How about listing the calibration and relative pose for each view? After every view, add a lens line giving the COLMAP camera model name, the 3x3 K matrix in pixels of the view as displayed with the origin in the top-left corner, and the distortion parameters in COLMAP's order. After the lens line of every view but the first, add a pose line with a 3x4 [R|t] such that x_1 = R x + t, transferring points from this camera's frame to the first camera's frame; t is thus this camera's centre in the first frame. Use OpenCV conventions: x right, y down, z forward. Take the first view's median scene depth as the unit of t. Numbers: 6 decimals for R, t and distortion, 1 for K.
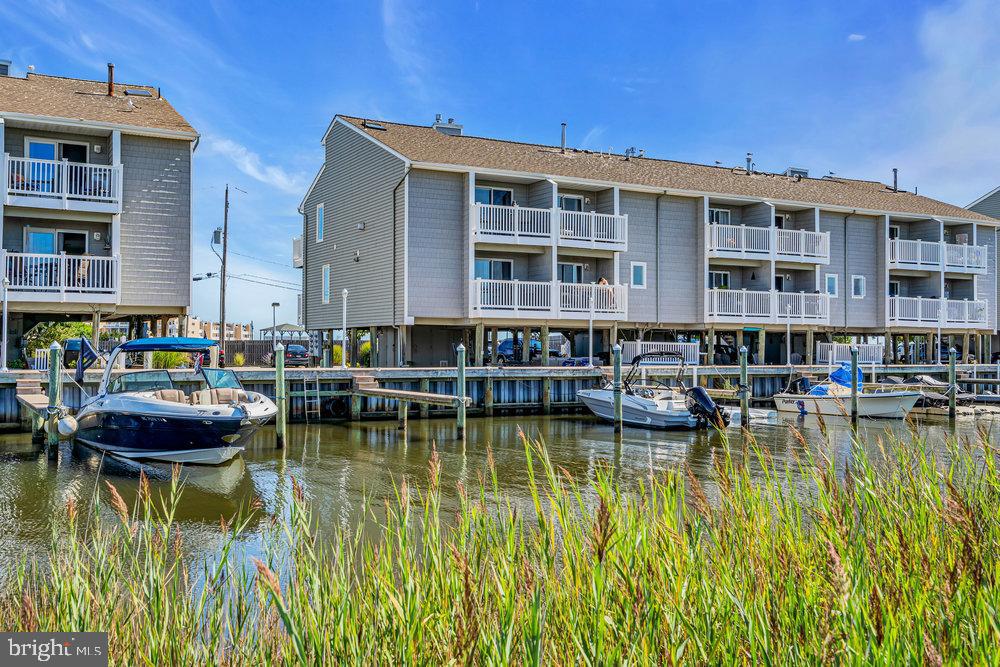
lens RADIAL K [[960.2, 0, 500.0], [0, 960.2, 333.5], [0, 0, 1]] dist [0.004942, 0.001964]
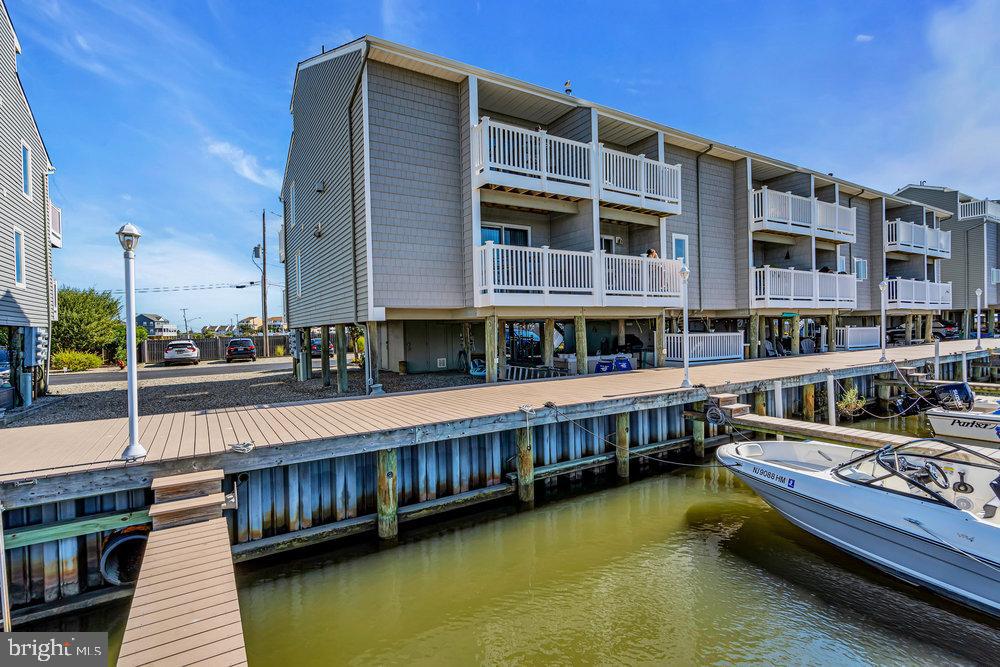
lens RADIAL K [[480.1, 0, 500.0], [0, 480.1, 333.5], [0, 0, 1]] dist [-0.001779, -0.000334]
pose [[0.998271, -0.027281, 0.052061, -0.030450], [0.026004, 0.999348, 0.025040, -0.006060], [-0.052710, -0.023643, 0.998330, 0.642415]]
